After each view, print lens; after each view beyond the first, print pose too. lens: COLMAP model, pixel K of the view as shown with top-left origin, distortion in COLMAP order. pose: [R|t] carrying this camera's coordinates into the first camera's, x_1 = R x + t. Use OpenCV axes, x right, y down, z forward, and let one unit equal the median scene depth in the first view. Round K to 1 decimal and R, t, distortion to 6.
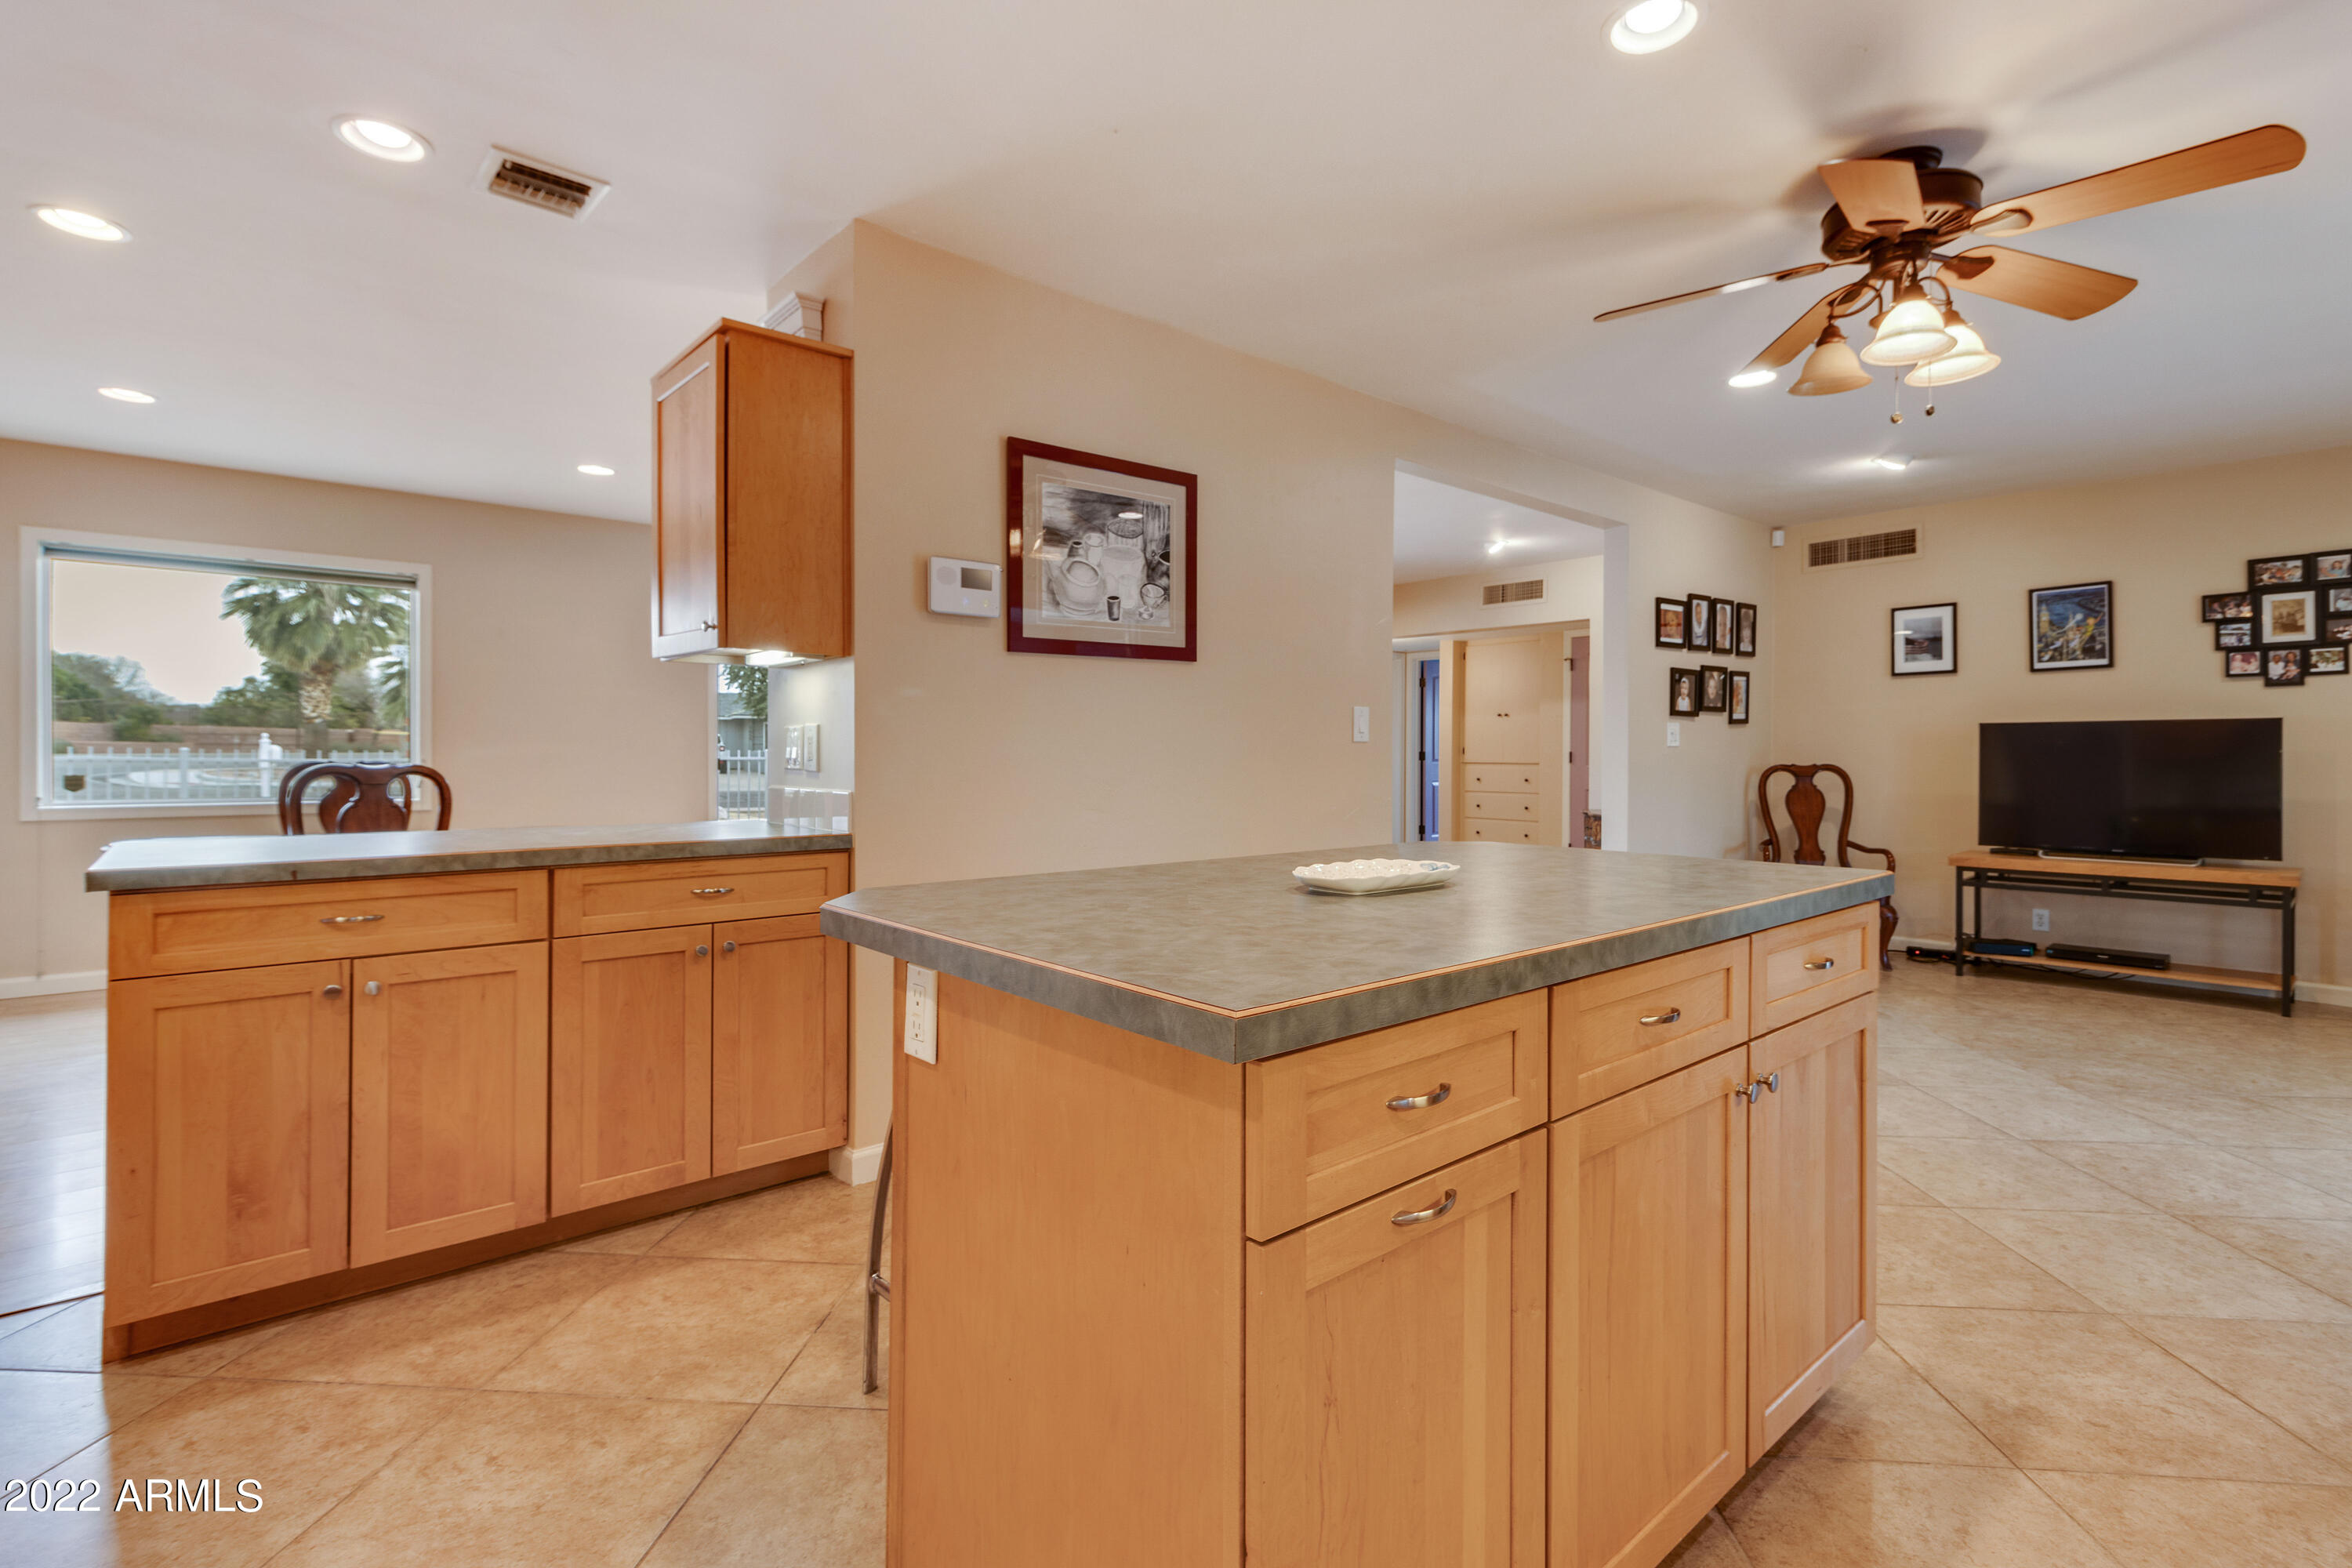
lens RADIAL K [[1095.0, 0, 1168.6], [0, 1095.0, 758.2], [0, 0, 1]] dist [0.005587, 0.001290]
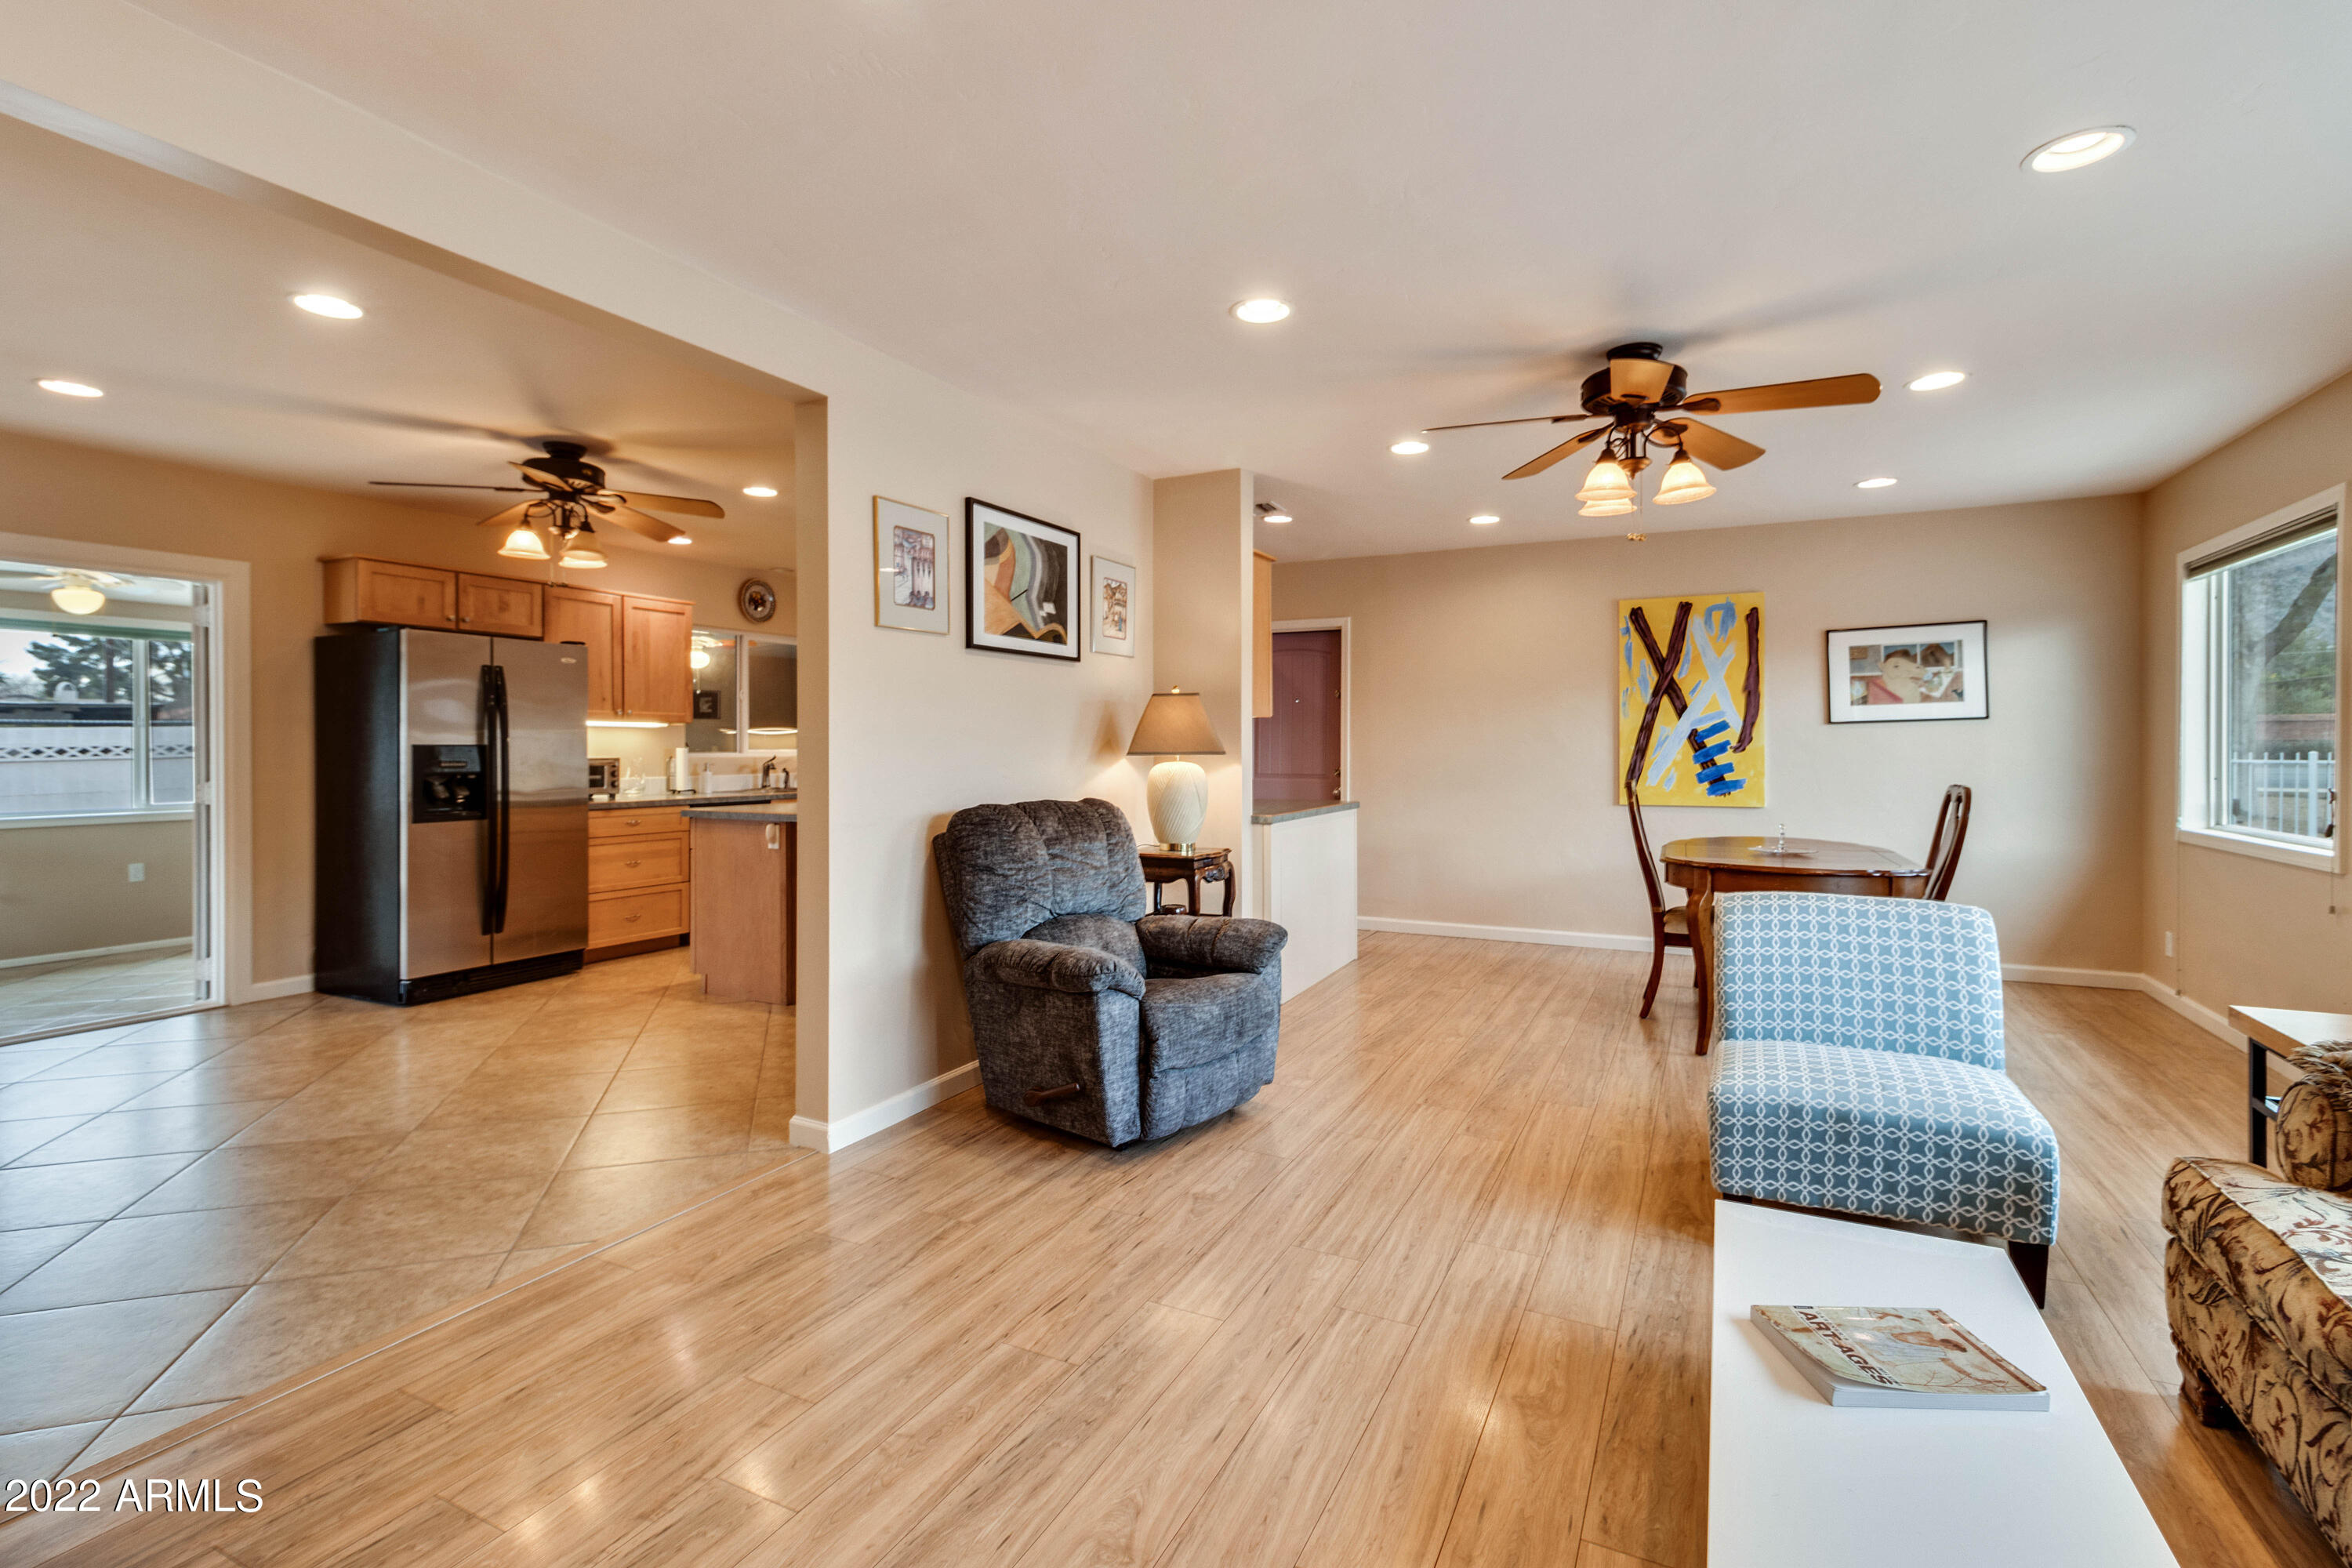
lens RADIAL K [[1095.0, 0, 1170.0], [0, 1095.0, 749.4], [0, 0, 1]] dist [0.005587, 0.001290]
pose [[-0.925825, -0.002498, -0.377944, 0.196449], [-0.004965, 0.999972, 0.005551, -0.025424], [0.377920, 0.007015, -0.925812, 1.423501]]
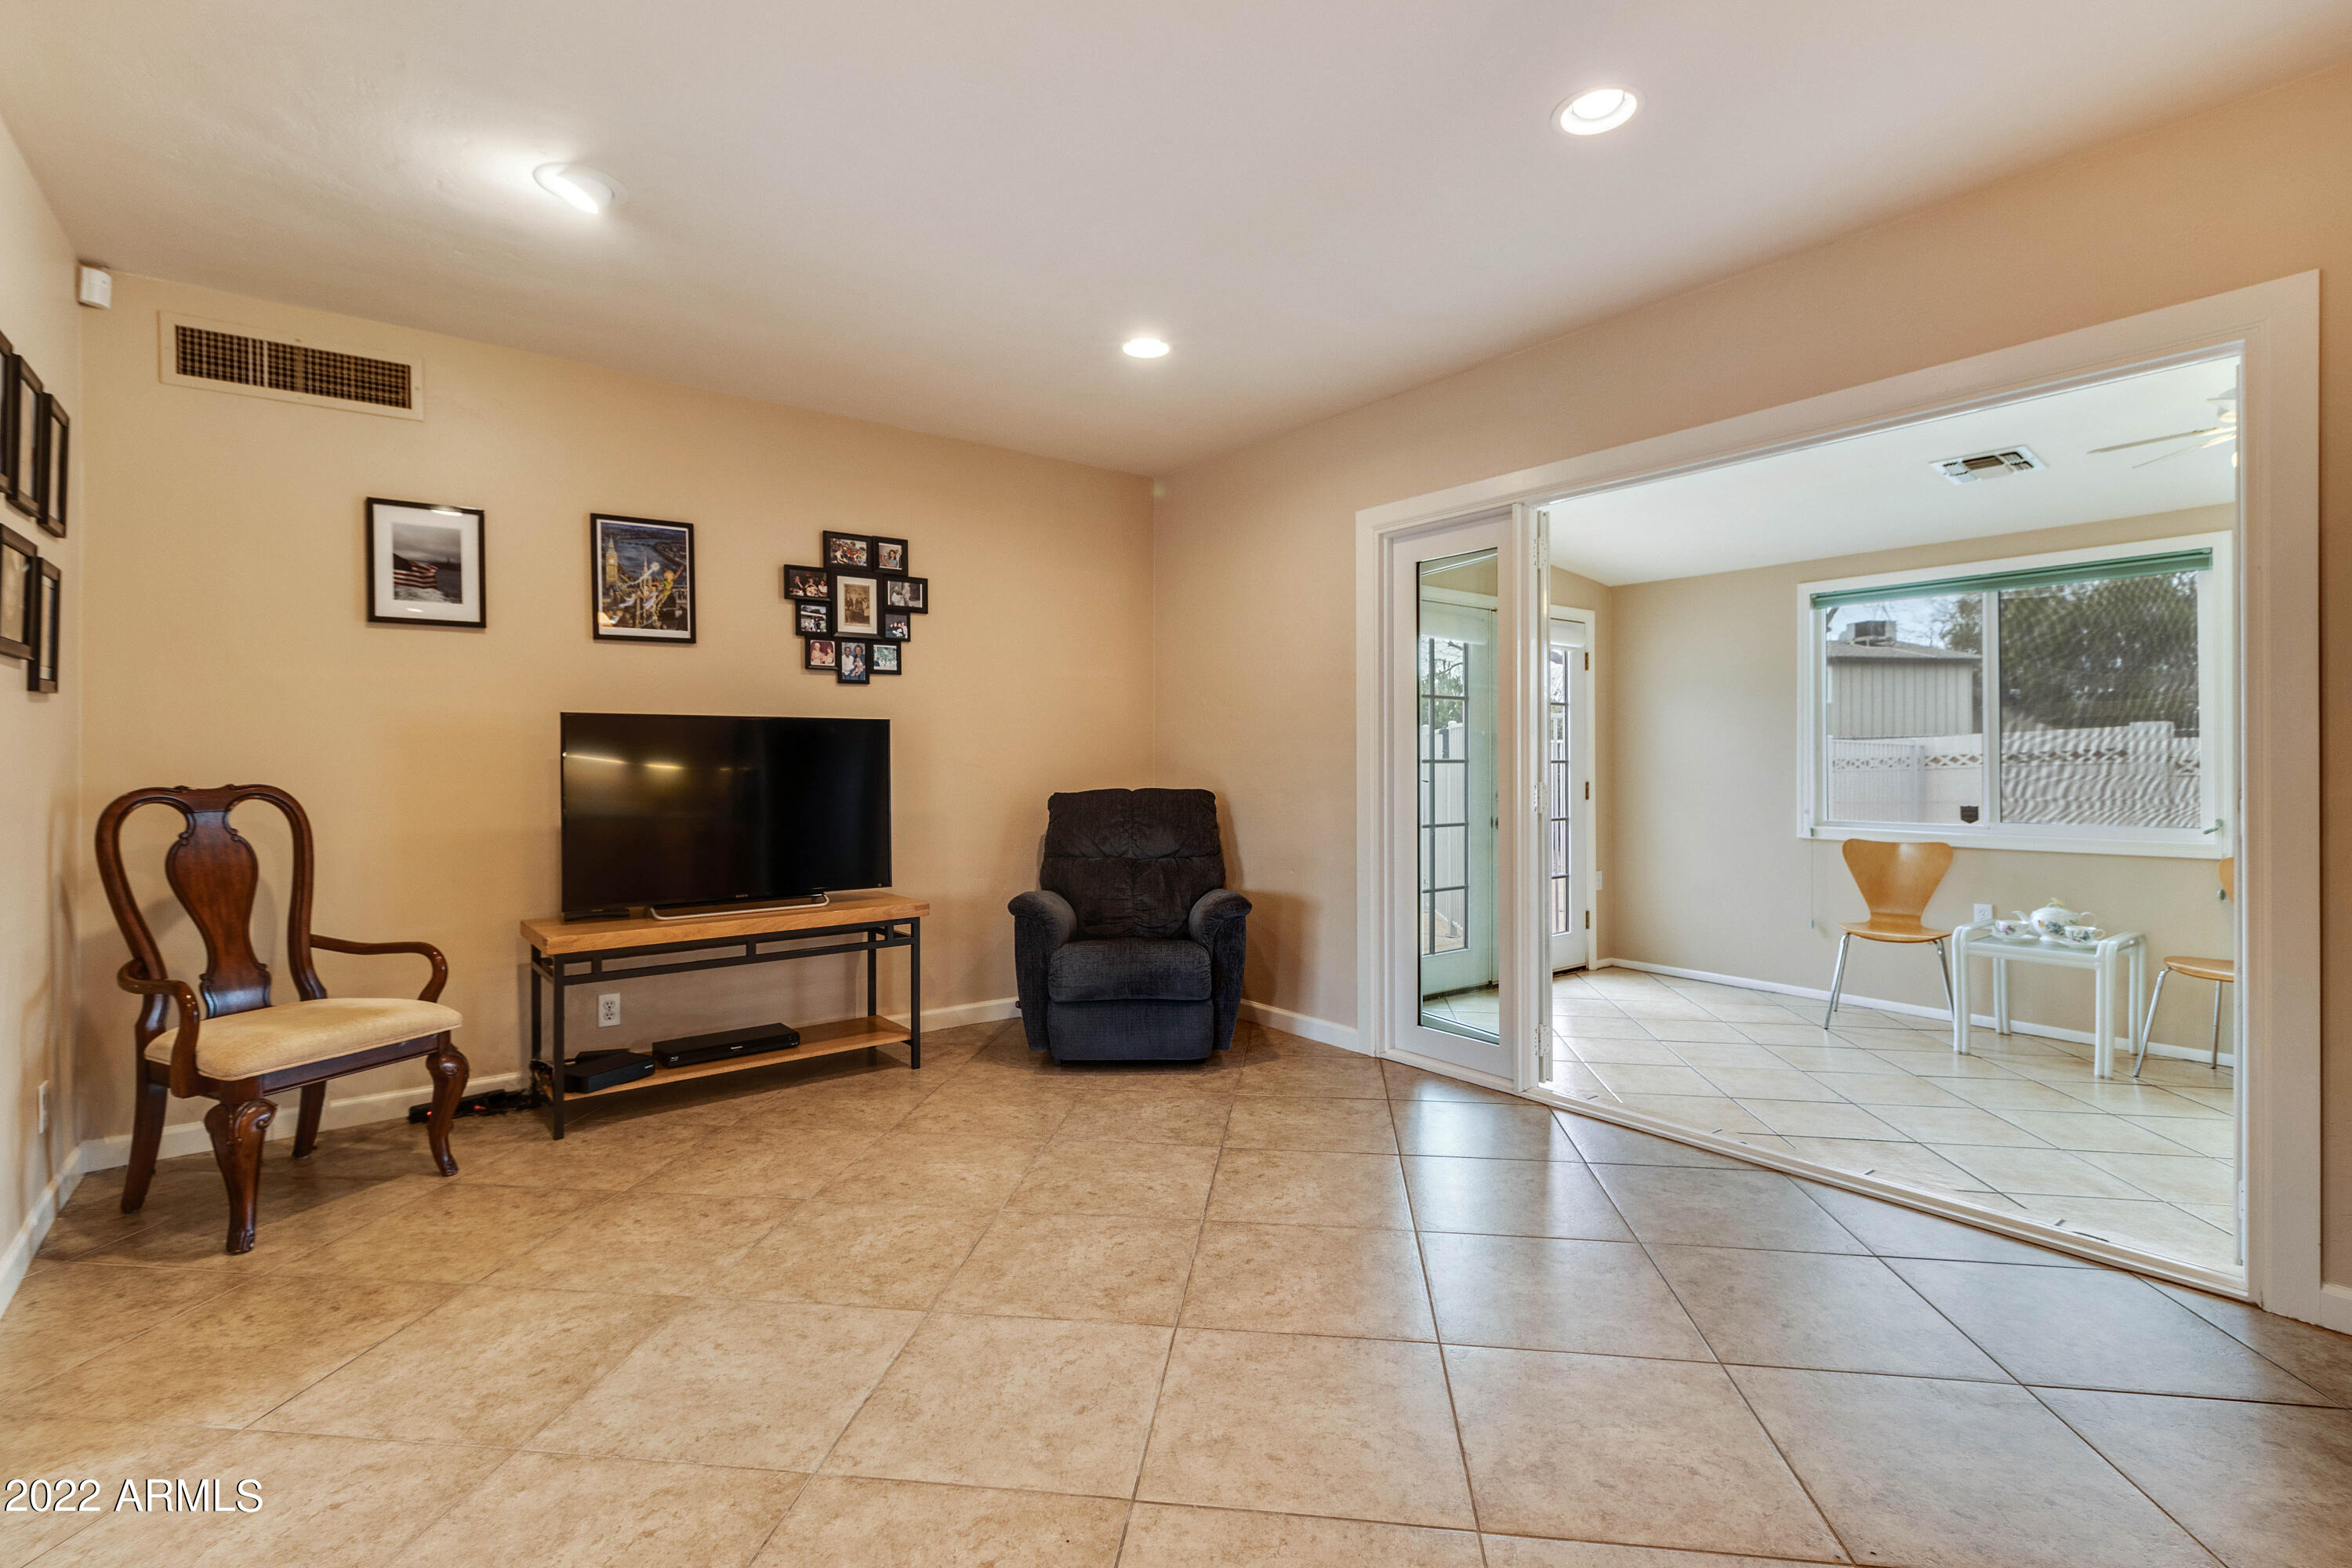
lens RADIAL K [[1095.0, 0, 1185.4], [0, 1095.0, 767.1], [0, 0, 1]] dist [0.005587, 0.001290]
pose [[0.054726, -0.006853, 0.998478, 0.149828], [0.005819, 0.999962, 0.006544, -0.003766], [-0.998484, 0.005452, 0.054764, 0.632333]]
